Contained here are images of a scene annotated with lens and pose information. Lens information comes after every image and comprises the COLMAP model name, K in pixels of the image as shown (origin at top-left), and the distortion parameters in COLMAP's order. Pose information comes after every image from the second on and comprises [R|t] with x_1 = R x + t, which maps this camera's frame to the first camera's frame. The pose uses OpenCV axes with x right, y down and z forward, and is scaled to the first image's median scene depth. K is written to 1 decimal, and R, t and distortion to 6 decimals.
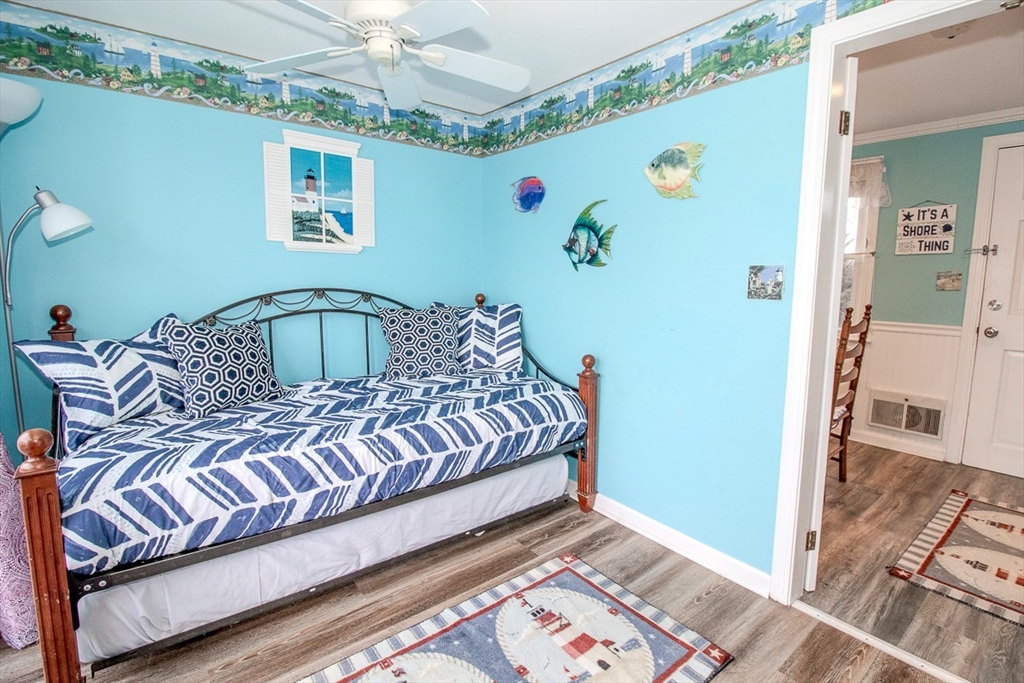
lens RADIAL K [[501.6, 0, 494.1], [0, 501.6, 336.7], [0, 0, 1]] dist [0.000711, -0.014269]
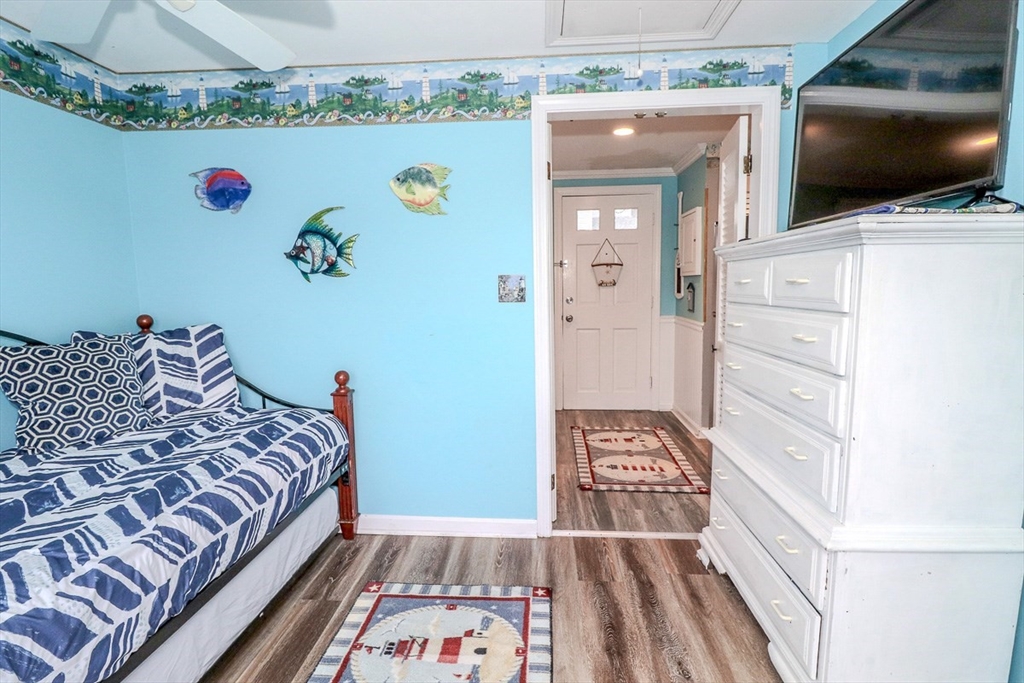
lens RADIAL K [[518.9, 0, 507.2], [0, 518.9, 338.2], [0, 0, 1]] dist [0.000312, -0.017342]
pose [[0.639786, -0.096166, 0.762513, -0.347589], [0.111894, 0.993225, 0.031377, -0.020764], [-0.760364, 0.065246, 0.646212, 0.137549]]
